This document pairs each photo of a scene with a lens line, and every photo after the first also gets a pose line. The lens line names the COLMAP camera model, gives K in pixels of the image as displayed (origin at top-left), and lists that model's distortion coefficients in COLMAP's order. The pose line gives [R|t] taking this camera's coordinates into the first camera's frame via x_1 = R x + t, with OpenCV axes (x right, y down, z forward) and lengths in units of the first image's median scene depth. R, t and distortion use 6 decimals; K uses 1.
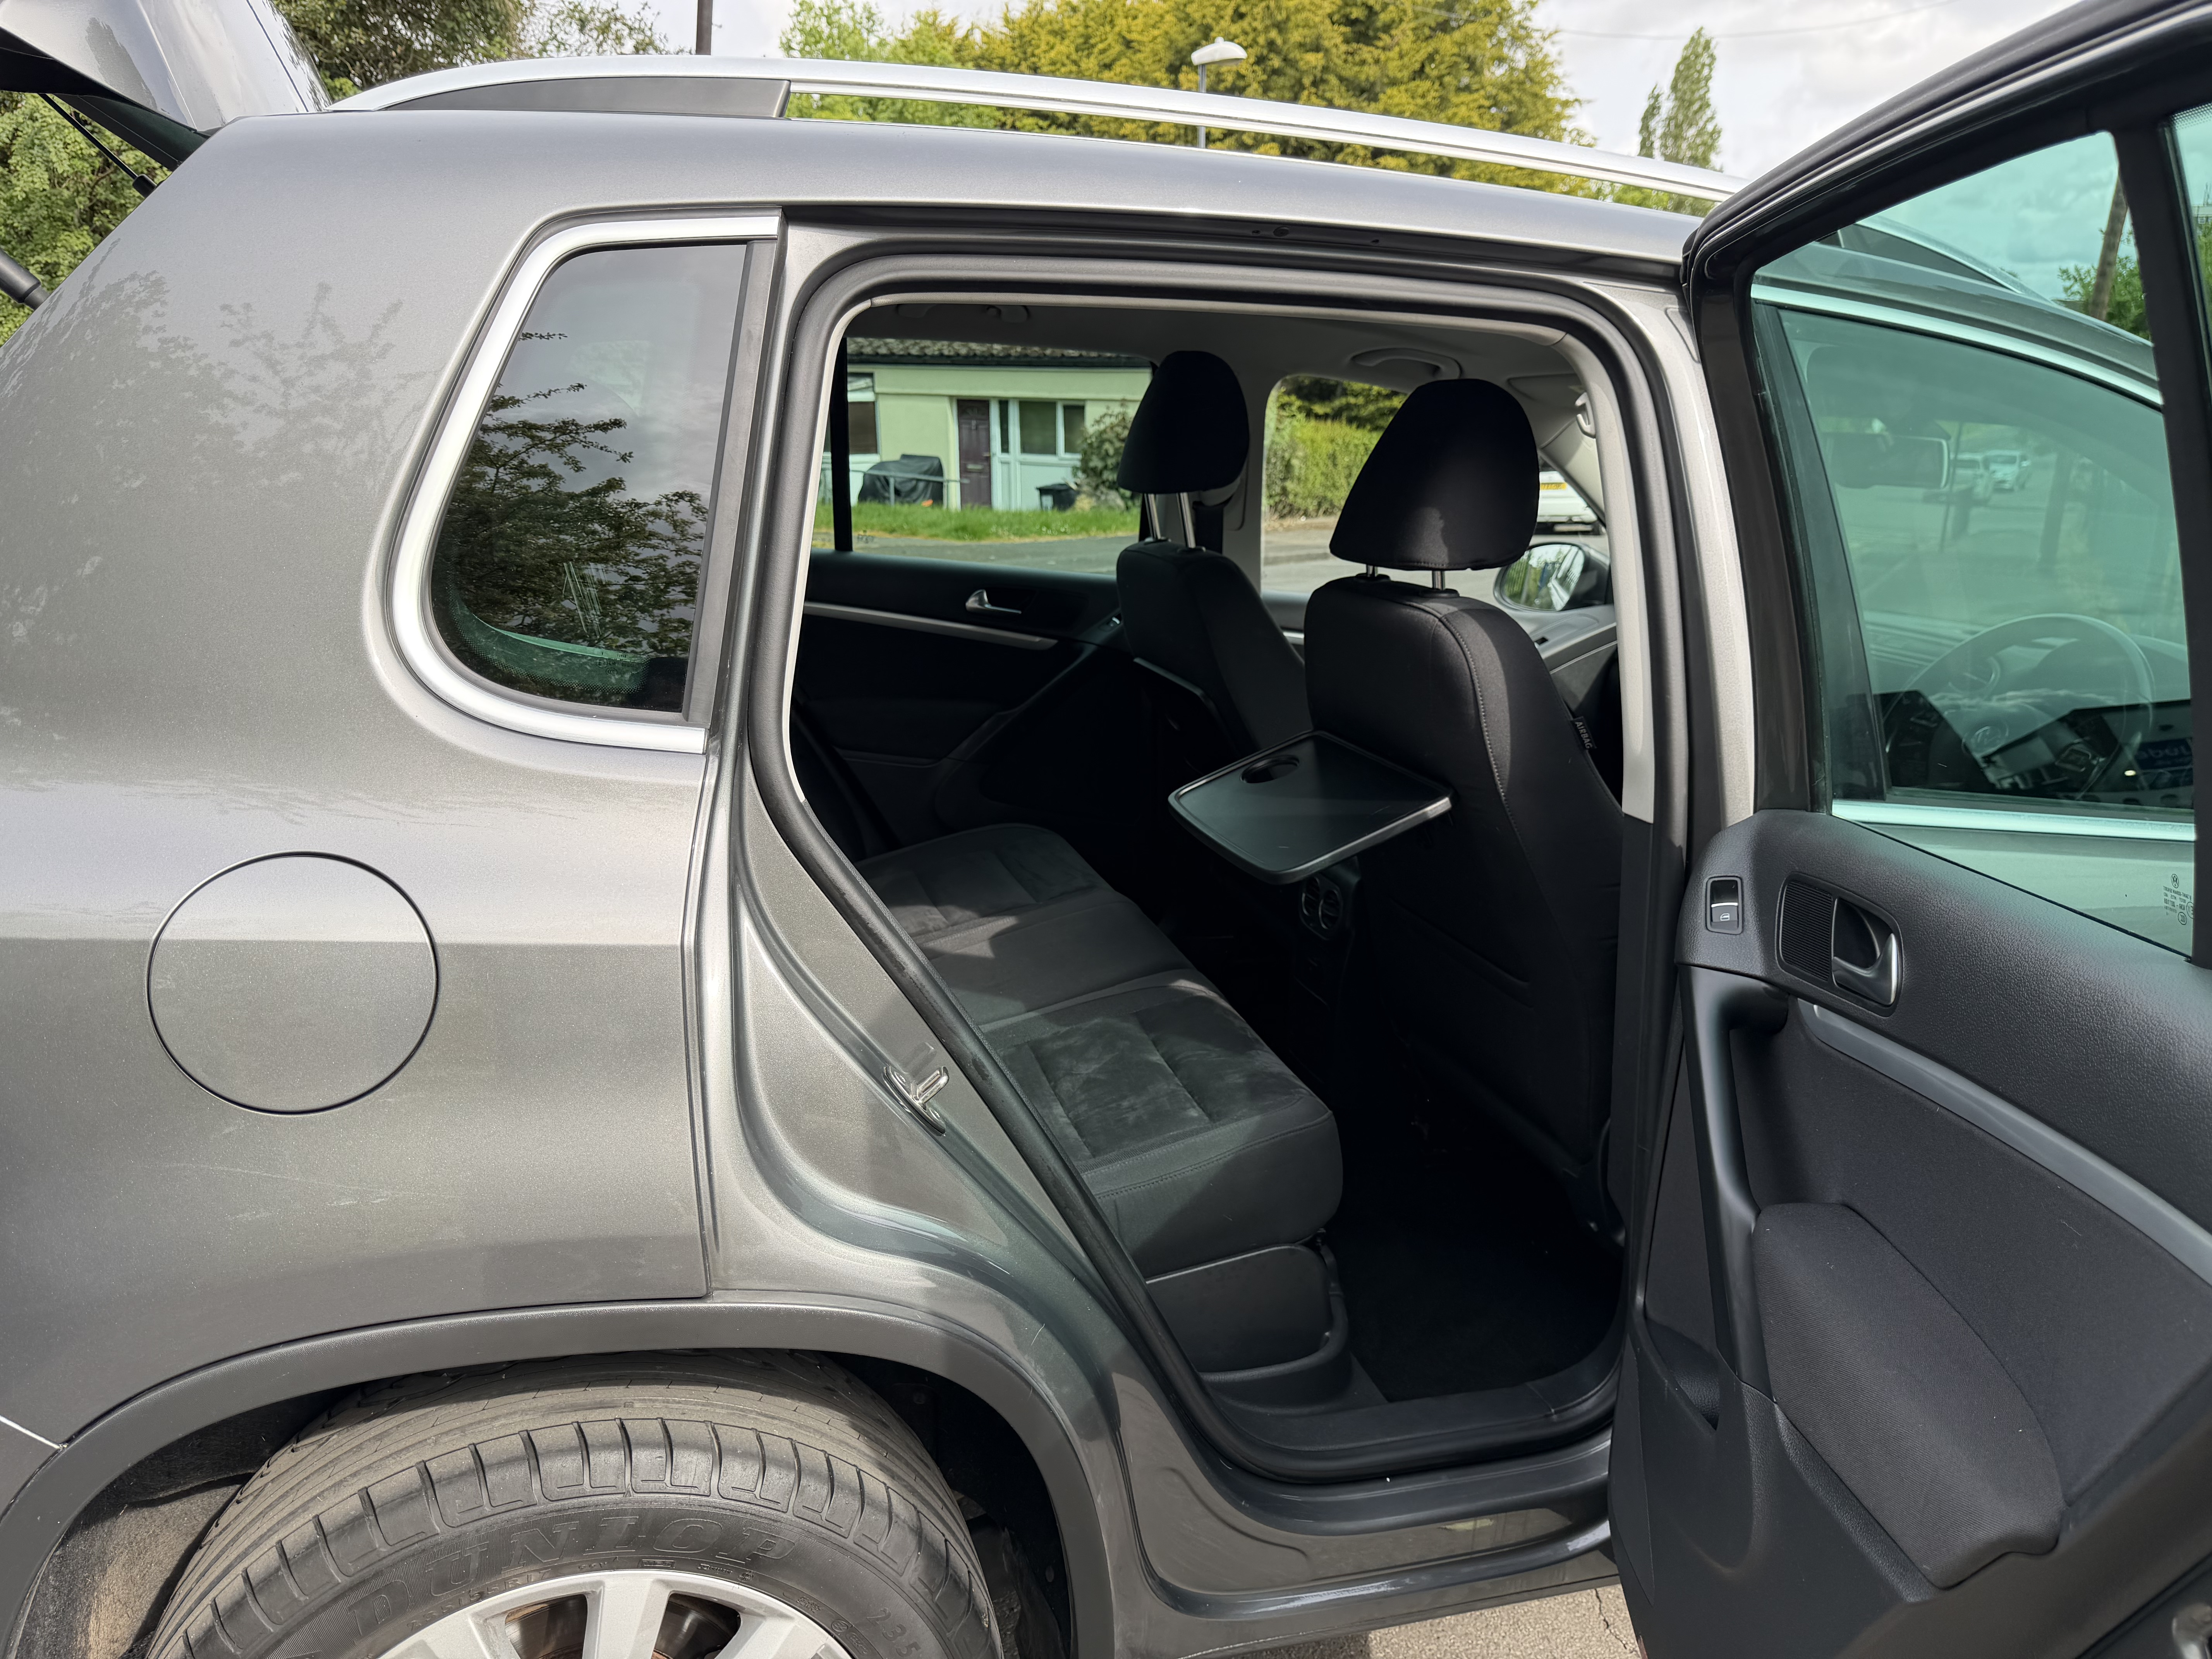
lens RADIAL K [[1591.0, 0, 1106.0], [0, 1591.0, 829.5], [0, 0, 1]] dist [0.071244, -0.085893]
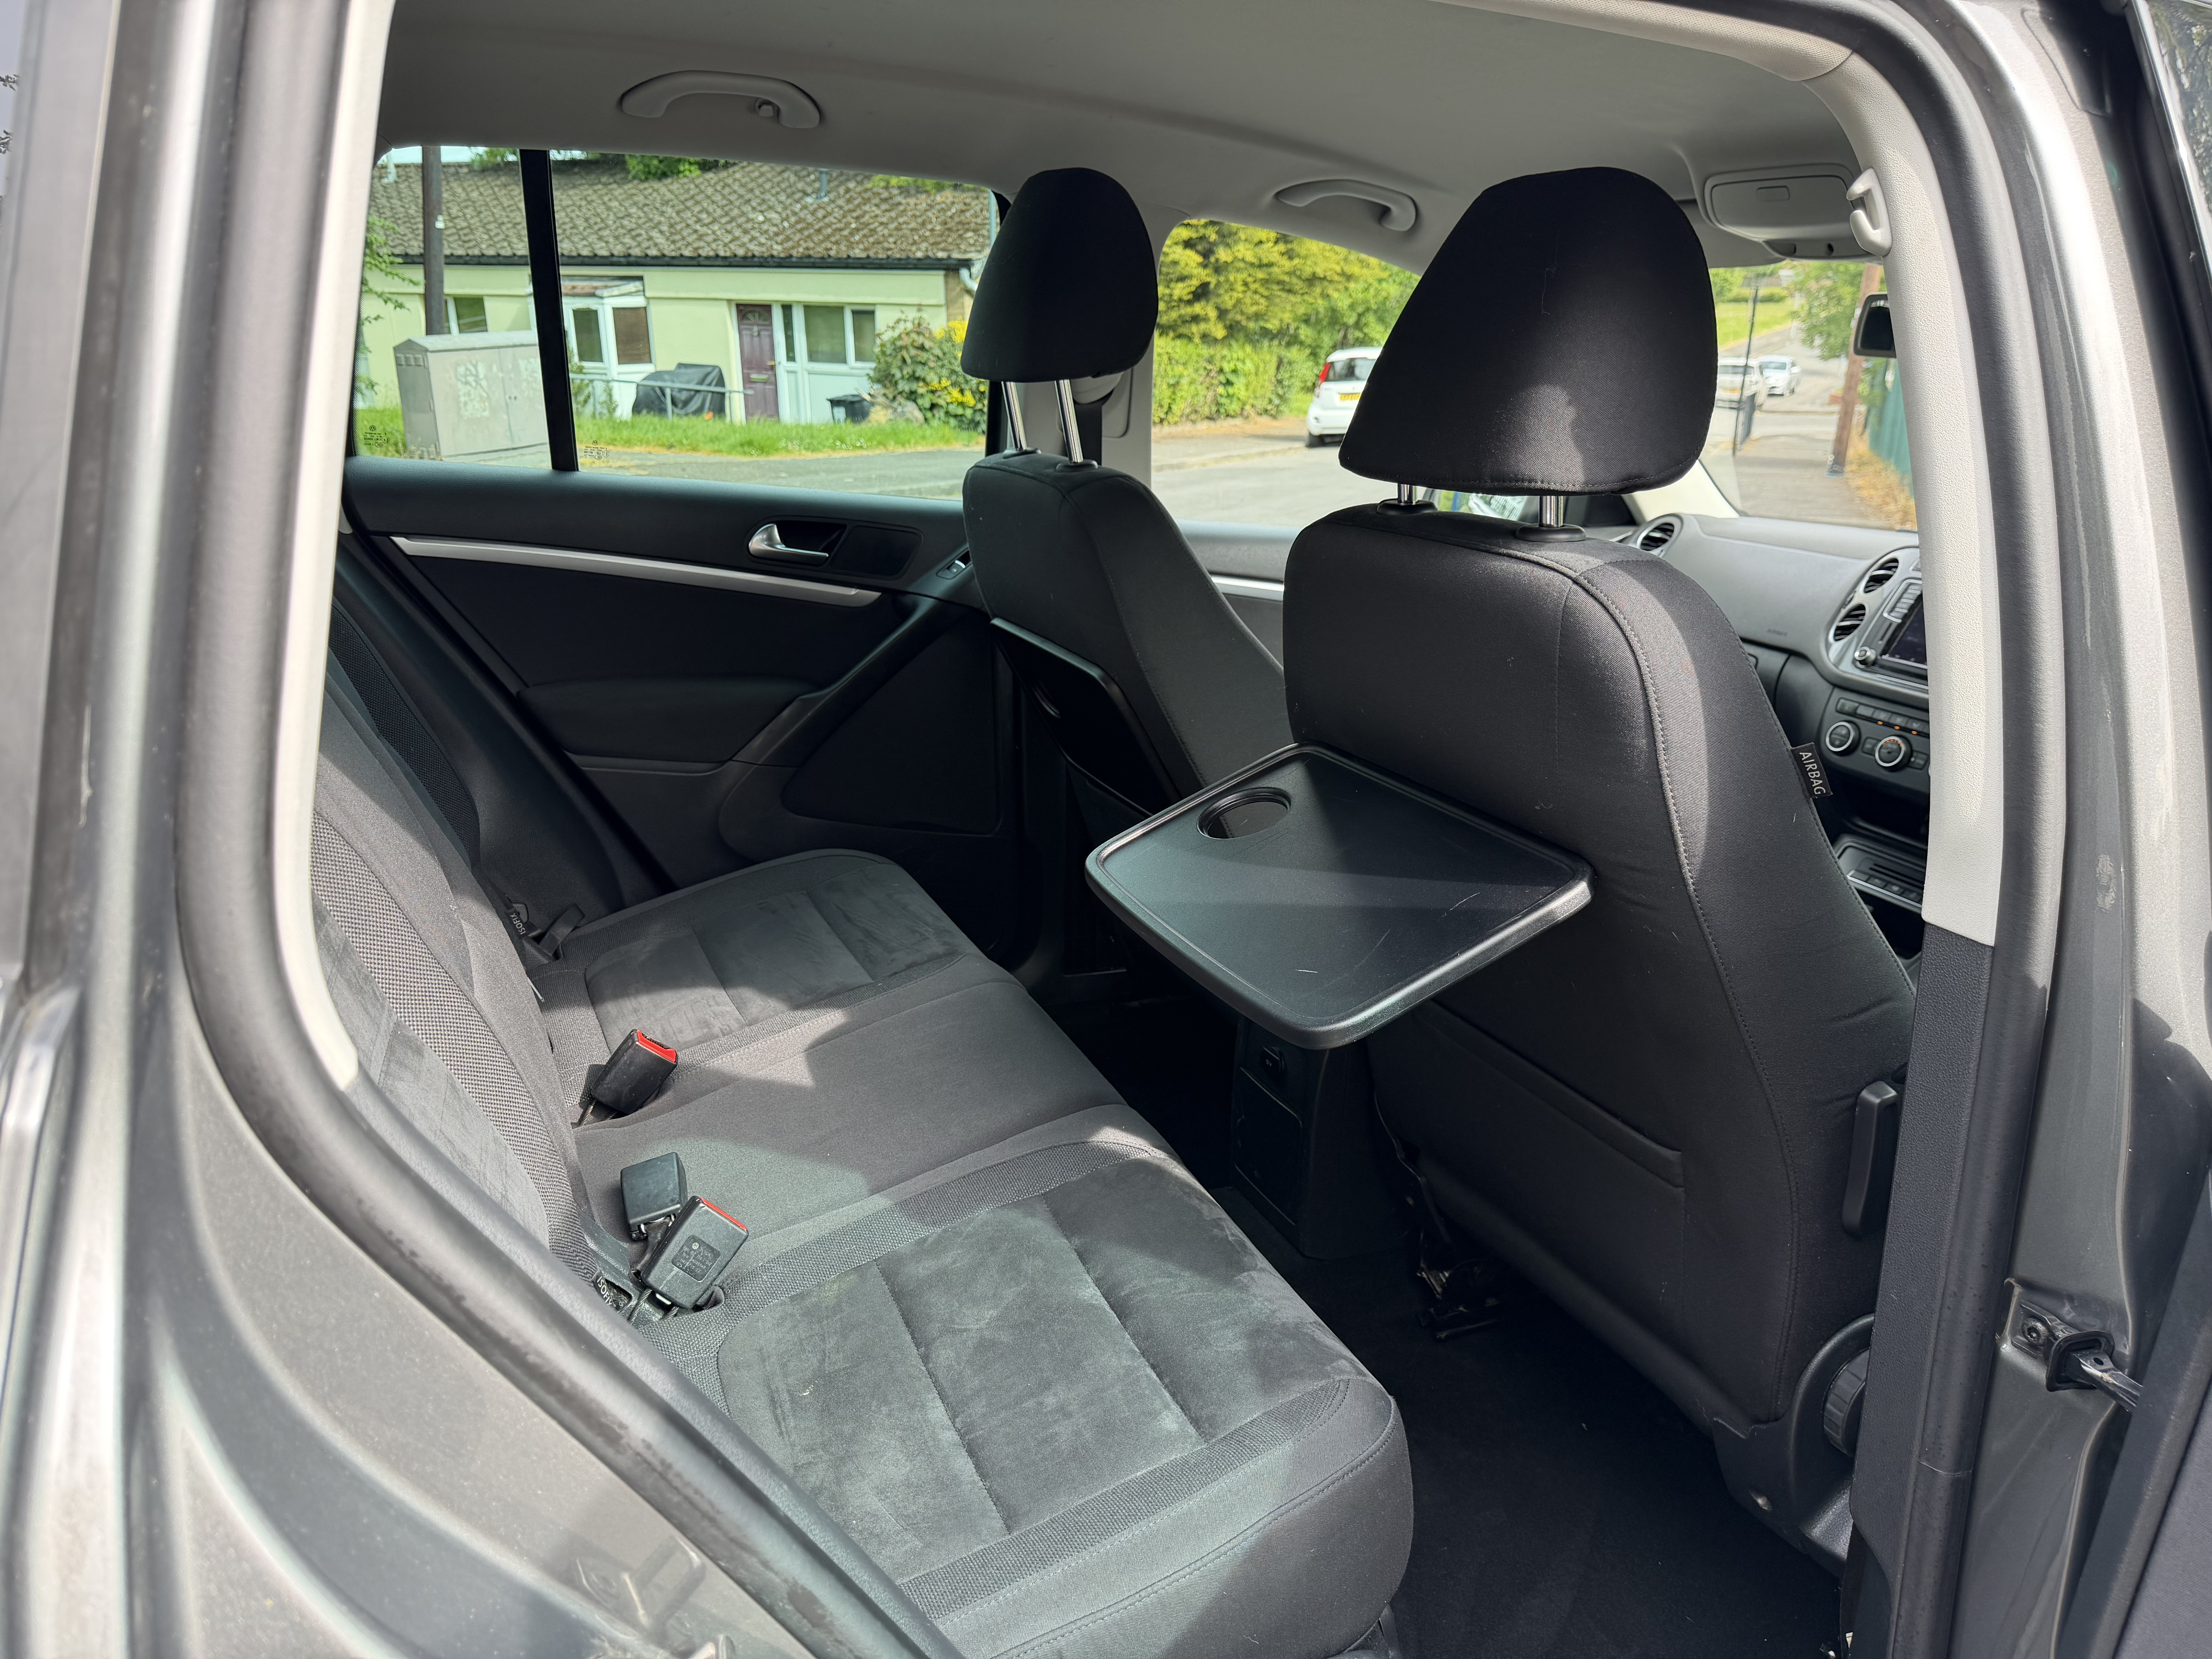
lens RADIAL K [[1540.7, 0, 1095.6], [0, 1540.7, 822.1], [0, 0, 1]] dist [0.164196, -0.313304]
pose [[0.992352, -0.039338, 0.117006, -0.021737], [0.033162, 0.997975, 0.054273, -0.052706], [-0.118904, -0.049977, 0.991647, 0.296590]]
